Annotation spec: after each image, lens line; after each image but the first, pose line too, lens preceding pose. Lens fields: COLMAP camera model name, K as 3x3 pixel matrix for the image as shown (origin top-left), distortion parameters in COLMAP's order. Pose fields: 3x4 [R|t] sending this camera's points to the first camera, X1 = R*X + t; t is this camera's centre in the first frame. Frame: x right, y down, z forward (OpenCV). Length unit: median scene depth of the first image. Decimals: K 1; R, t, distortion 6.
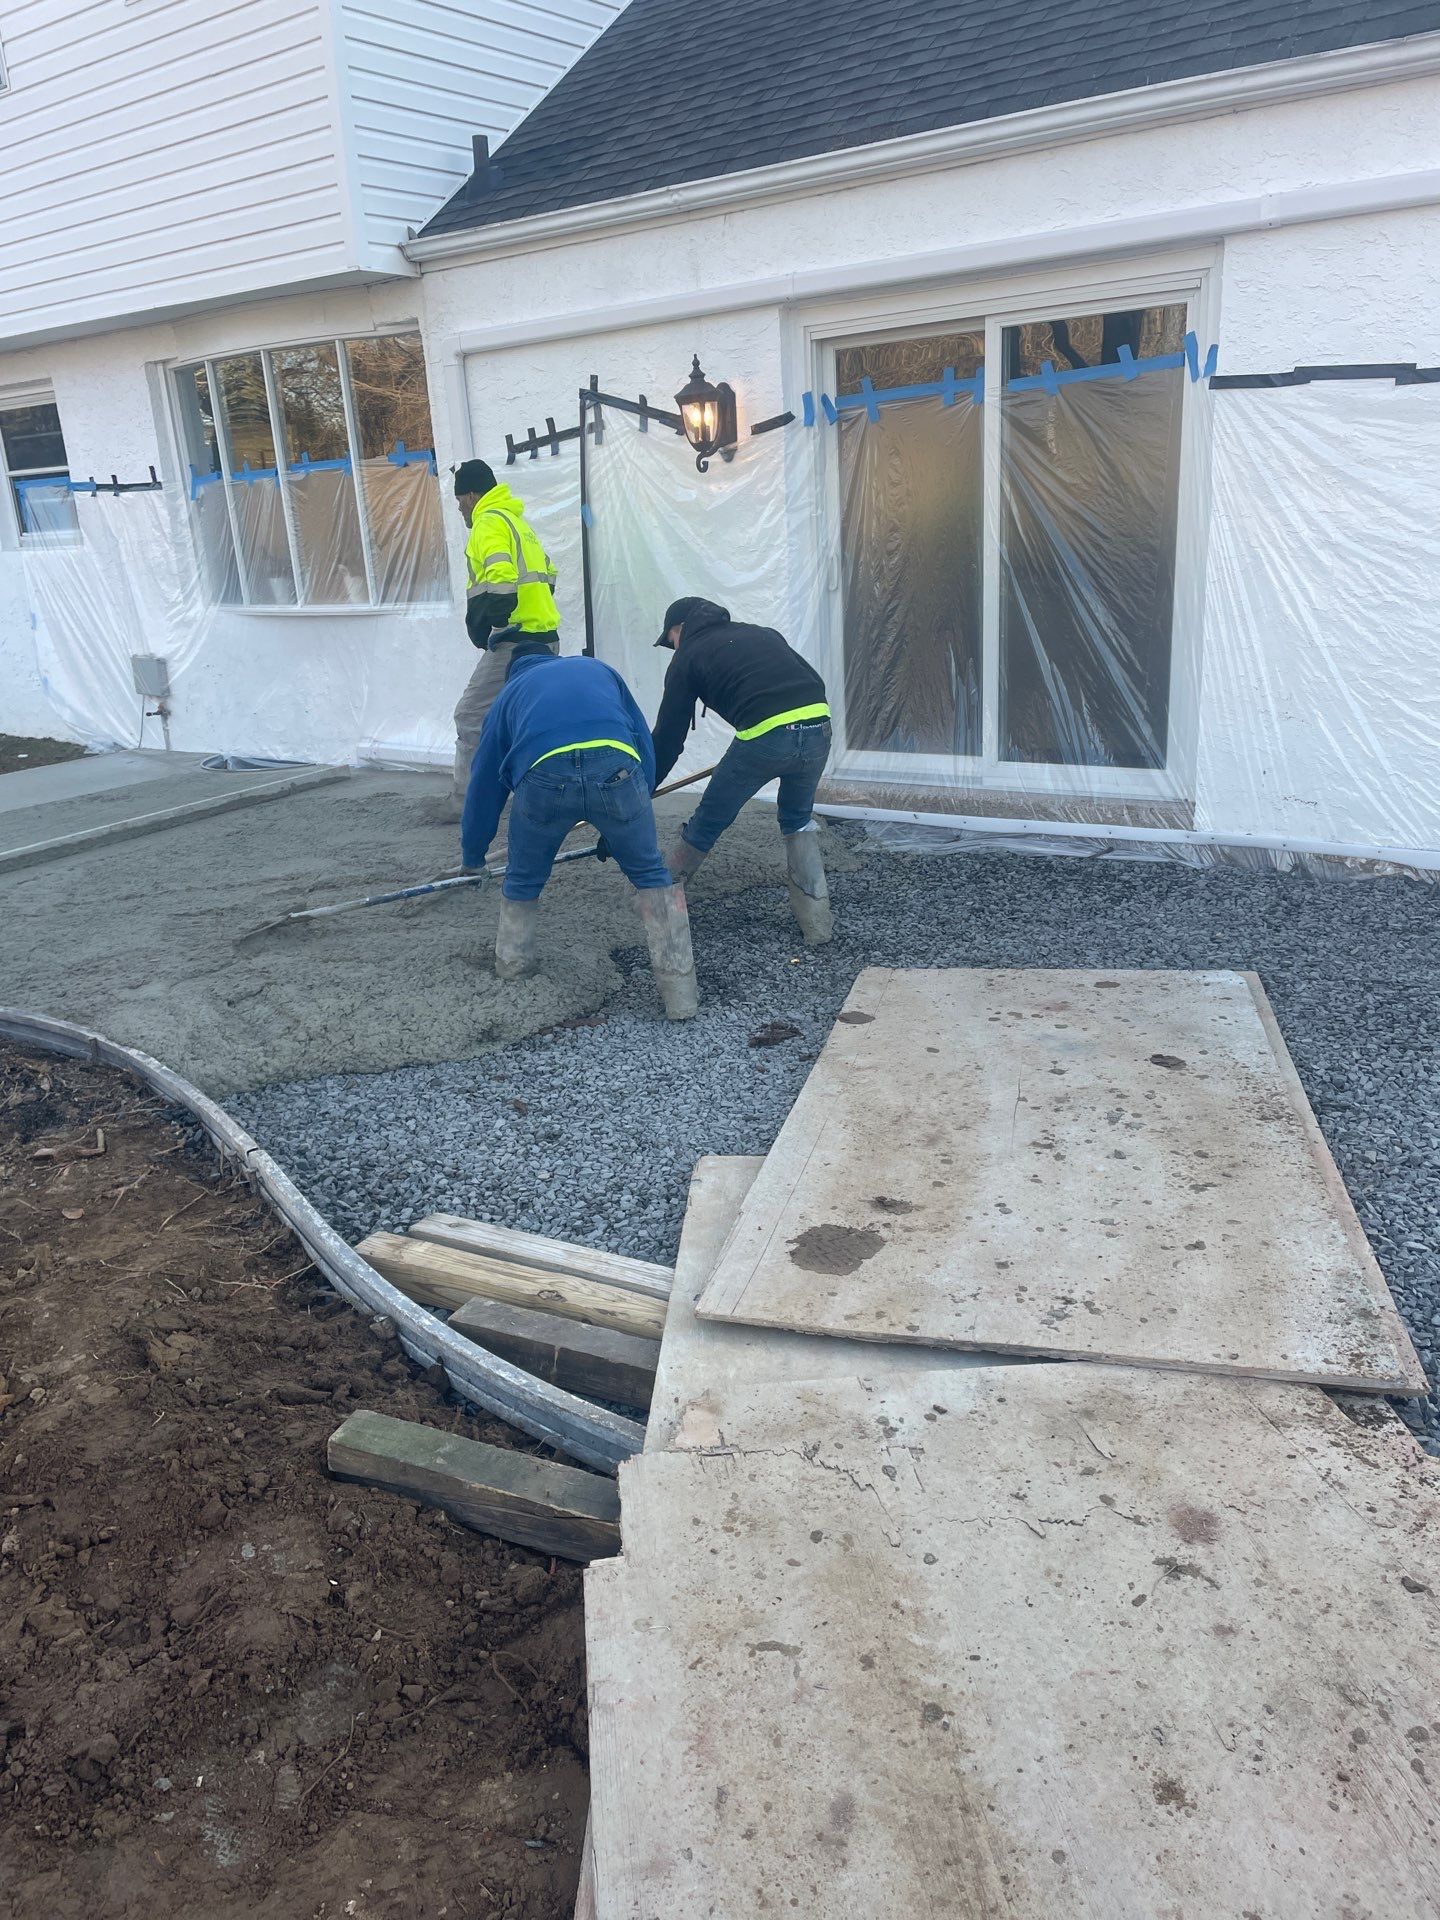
lens RADIAL K [[1442.5, 0, 720.0], [0, 1442.5, 960.0], [0, 0, 1]] dist [0.085580, 0.000344]
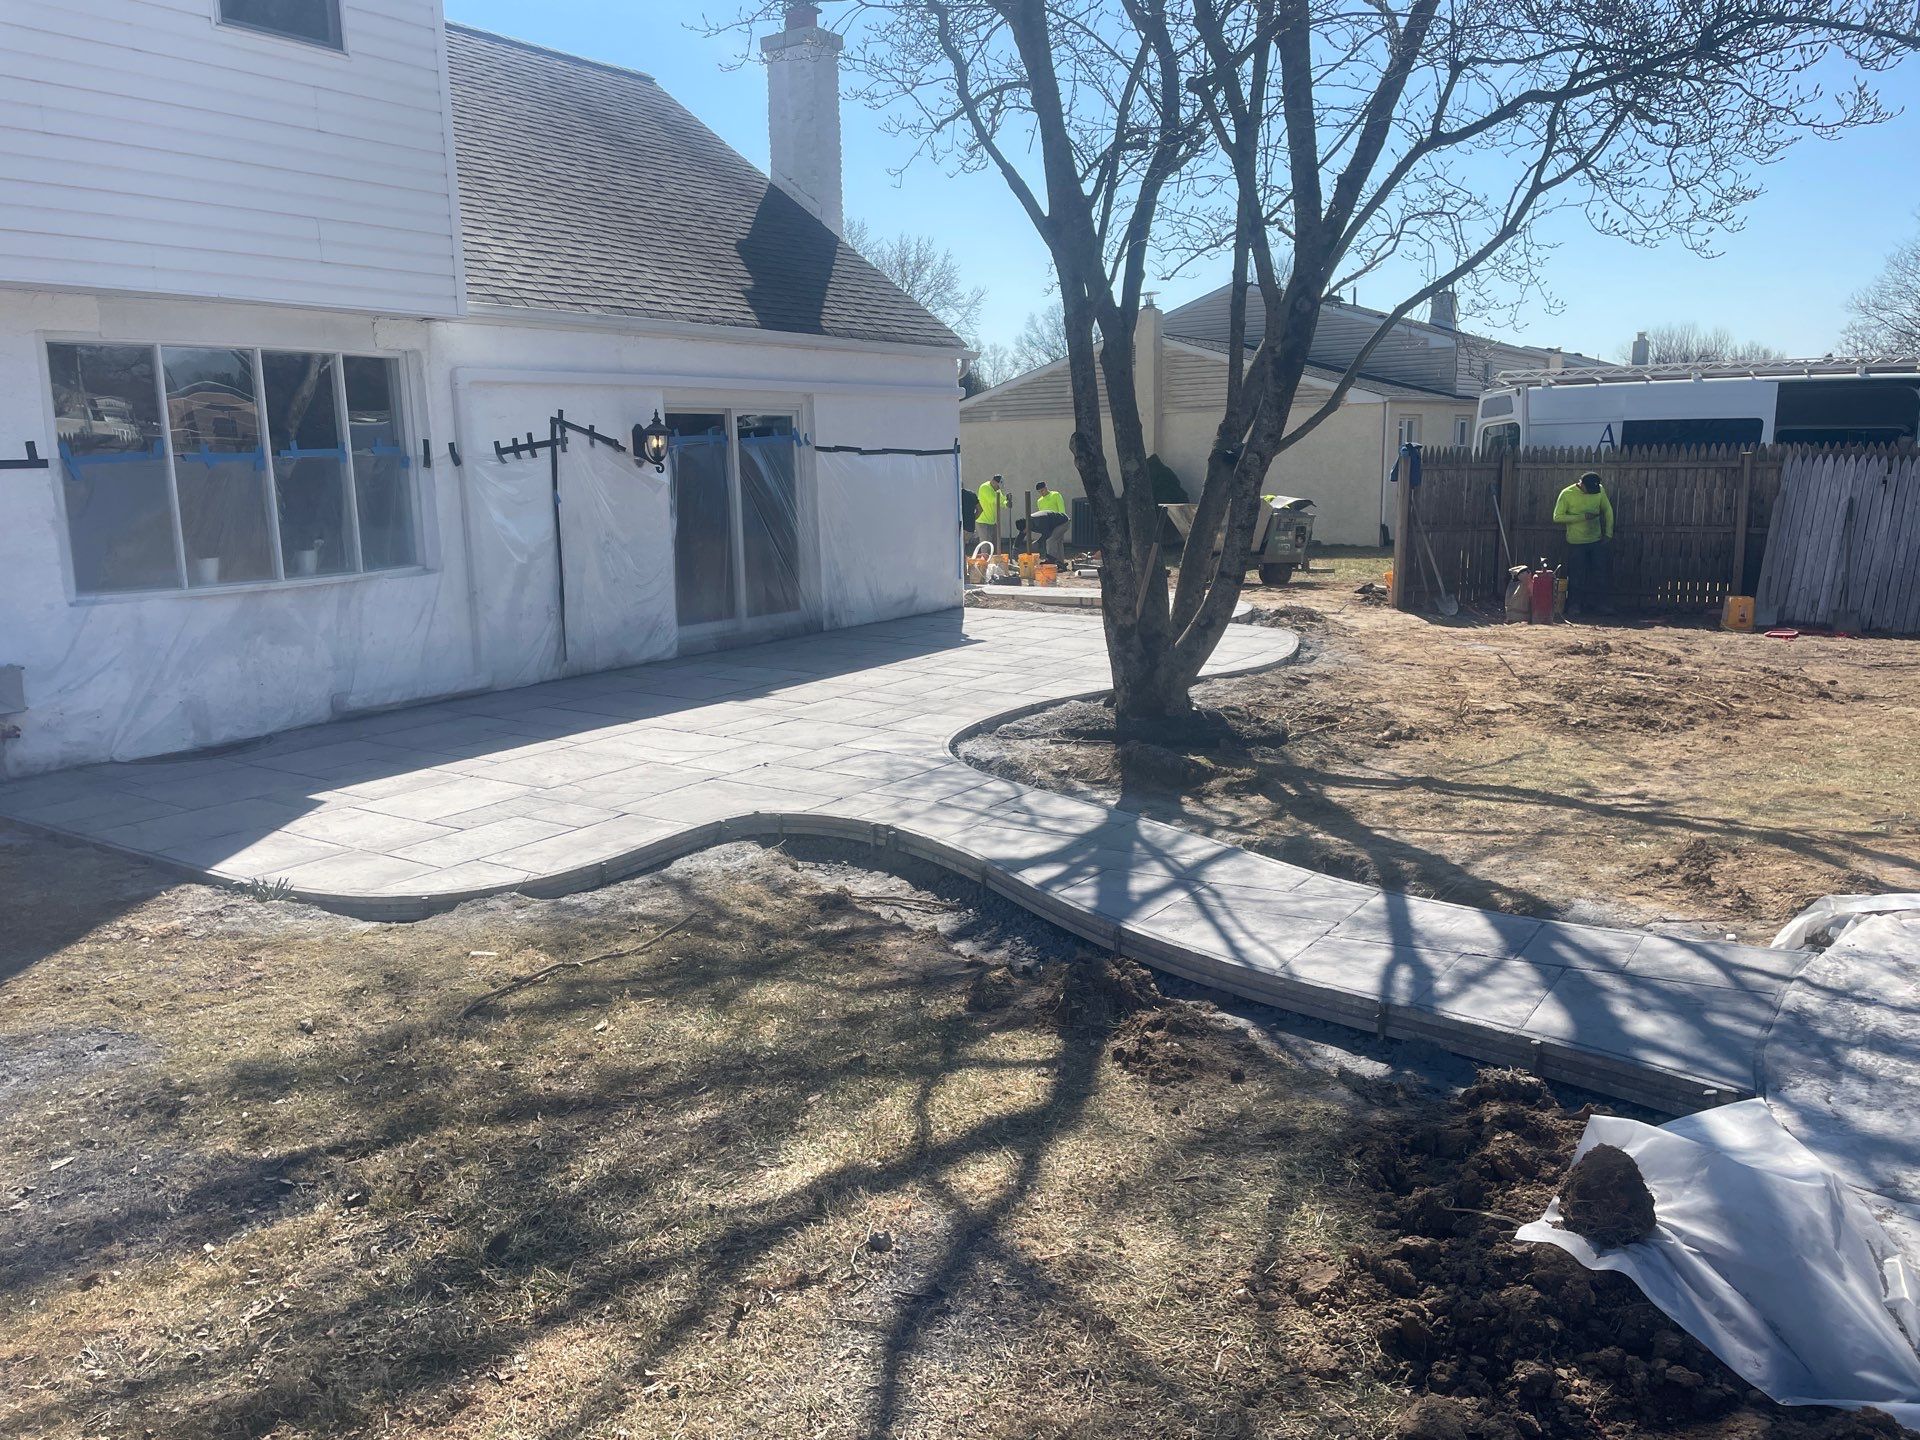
lens RADIAL K [[1442.5, 0, 960.0], [0, 1442.5, 720.0], [0, 0, 1]] dist [0.085580, 0.000344]
pose [[-0.055623, -0.125768, 0.990499, -1.648583], [0.330394, 0.933829, 0.137127, -0.160707], [-0.942203, 0.334883, -0.010390, 0.711096]]
